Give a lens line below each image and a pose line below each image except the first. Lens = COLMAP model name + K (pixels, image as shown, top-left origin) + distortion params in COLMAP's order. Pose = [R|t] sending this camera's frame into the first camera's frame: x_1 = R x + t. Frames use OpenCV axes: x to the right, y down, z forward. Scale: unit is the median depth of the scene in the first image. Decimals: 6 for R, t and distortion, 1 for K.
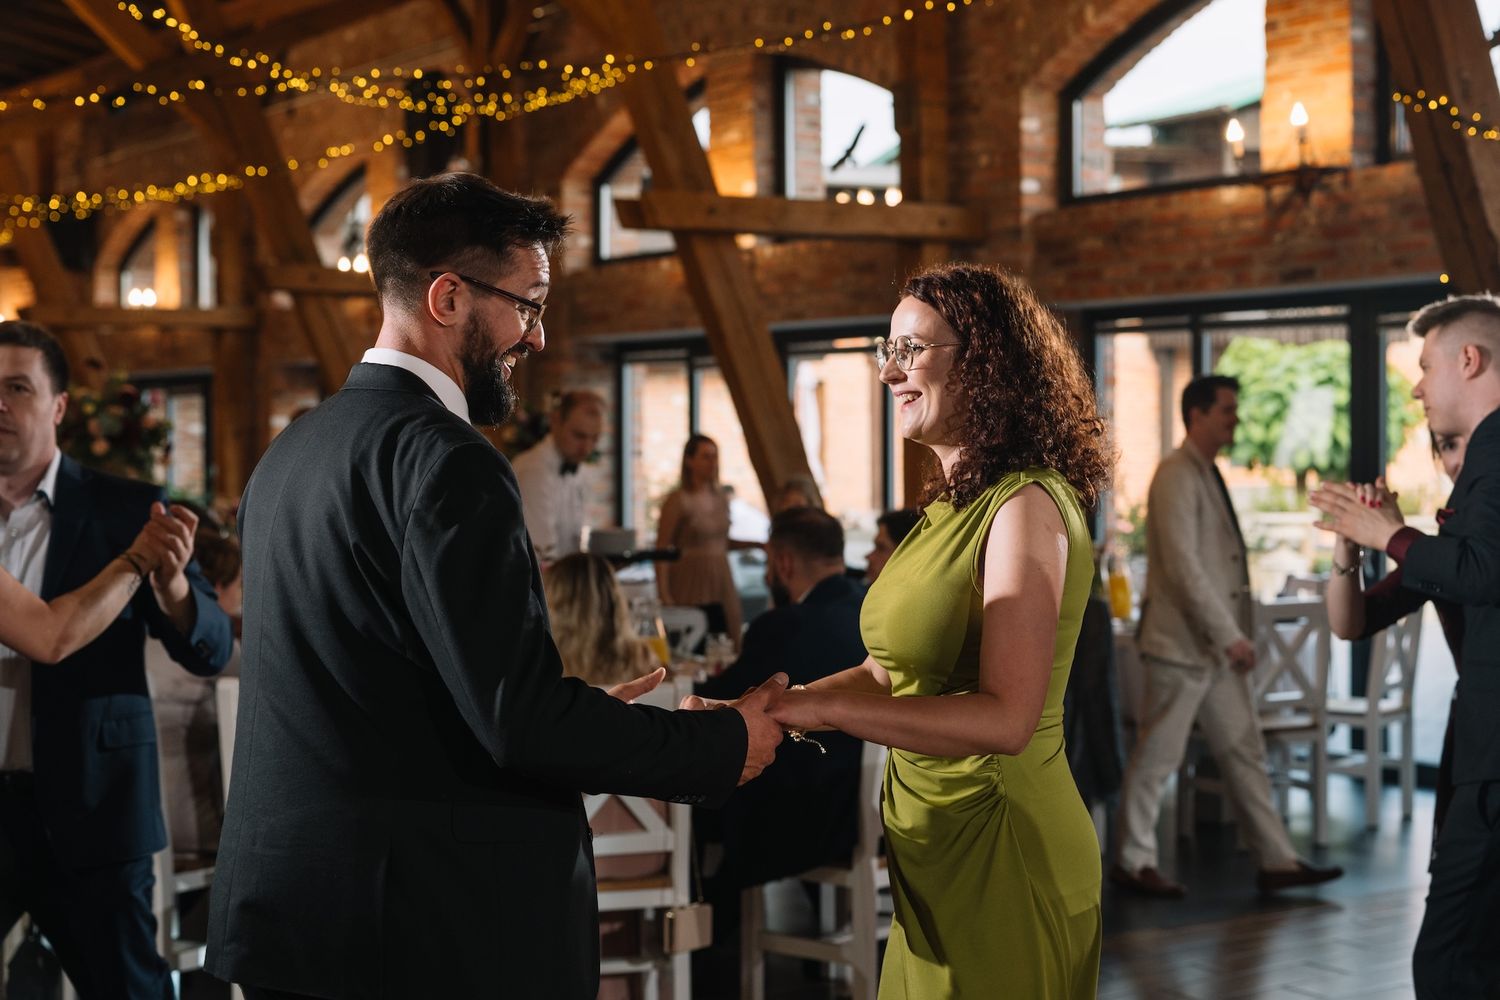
lens RADIAL K [[2373.8, 0, 750.0], [0, 2373.8, 500.0], [0, 0, 1]] dist [-0.040032, -0.055598]
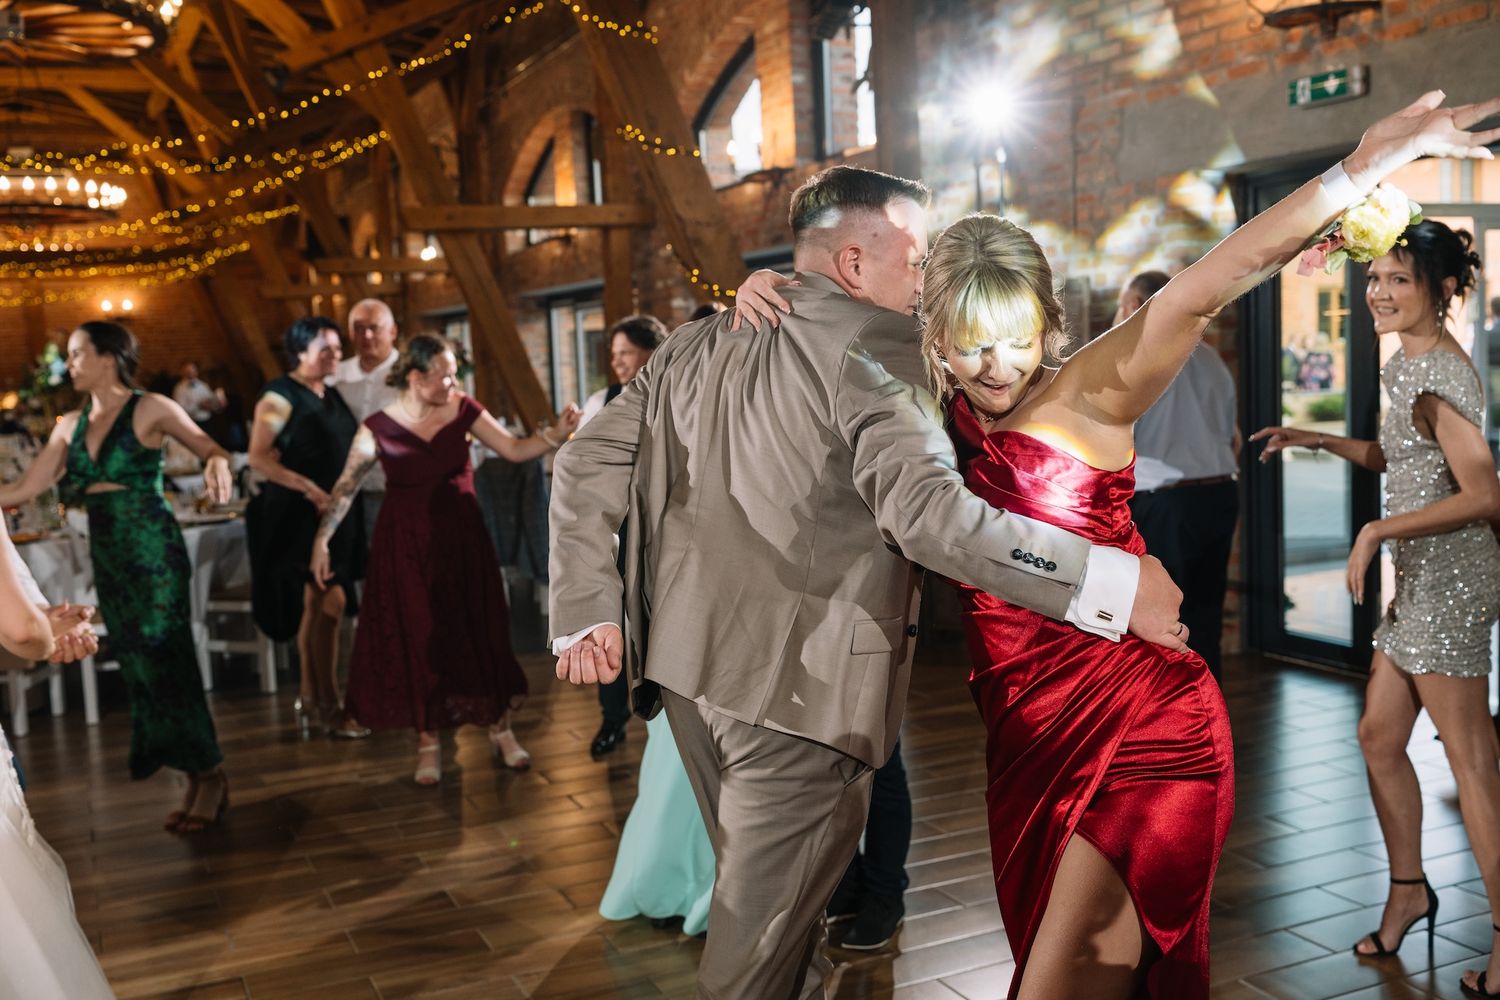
lens RADIAL K [[1494.4, 0, 750.0], [0, 1494.4, 500.0], [0, 0, 1]] dist [0.017857, -0.005149]
pose [[0.985771, -0.023264, -0.166478, 0.373286], [0.036356, 0.996442, 0.076032, -0.000170], [0.164117, -0.081003, 0.983109, 0.018949]]
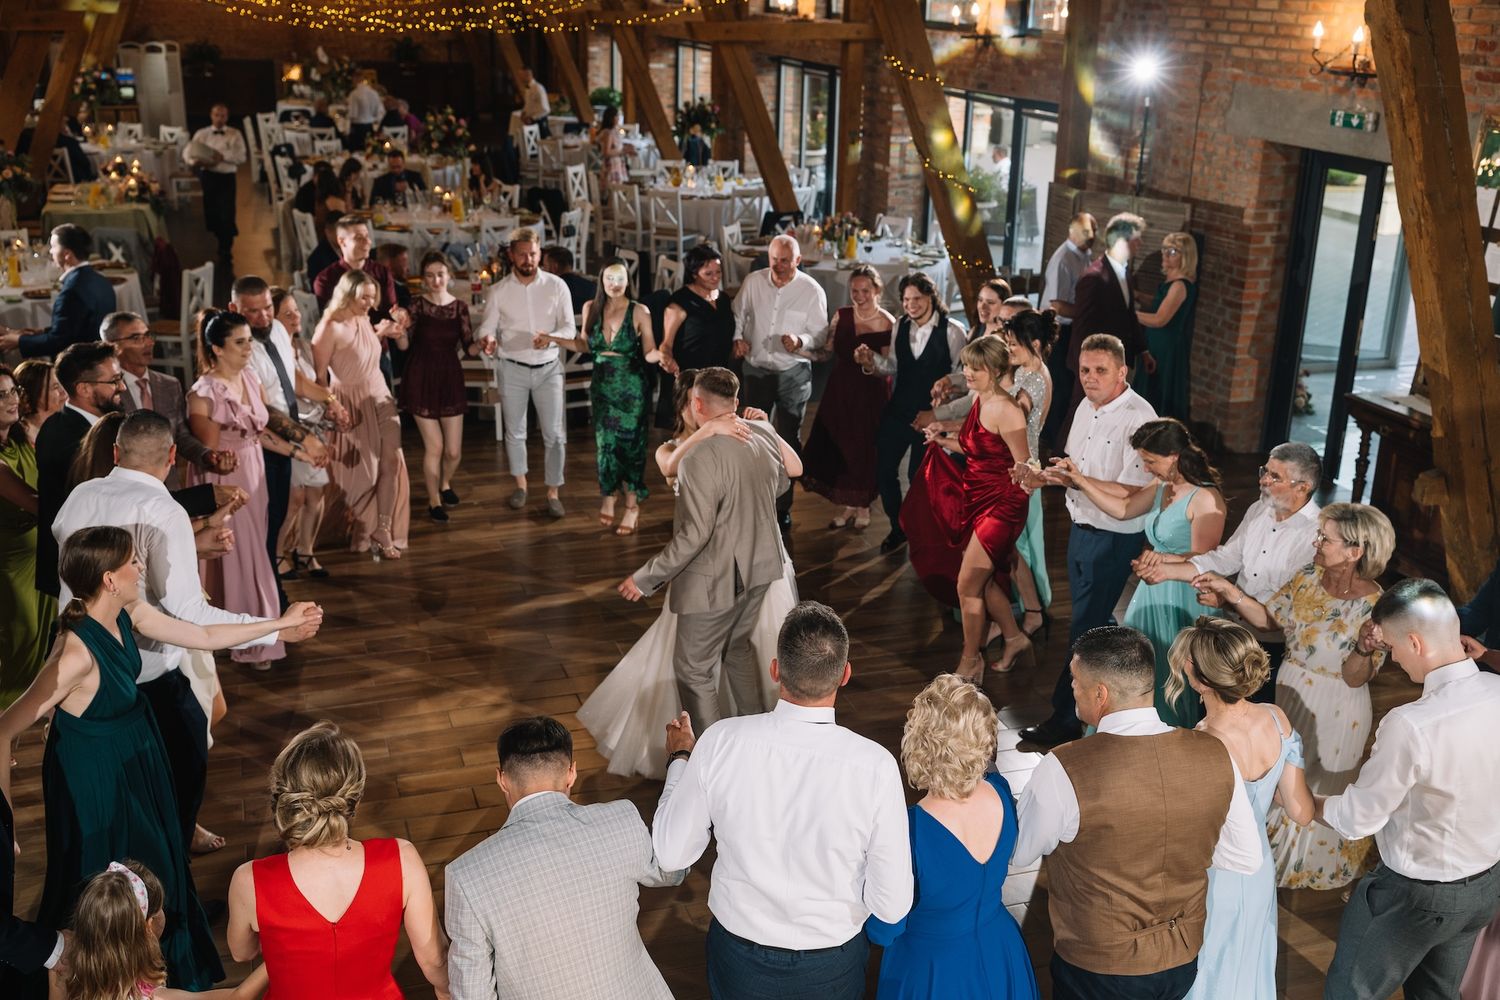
lens RADIAL K [[1493.6, 0, 750.0], [0, 1493.6, 500.0], [0, 0, 1]] dist [-0.013367, -0.013948]
pose [[0.962606, 0.114575, -0.245482, 0.395343], [-0.032517, 0.948475, 0.315178, -0.153804], [0.268945, -0.295410, 0.916734, -0.336439]]
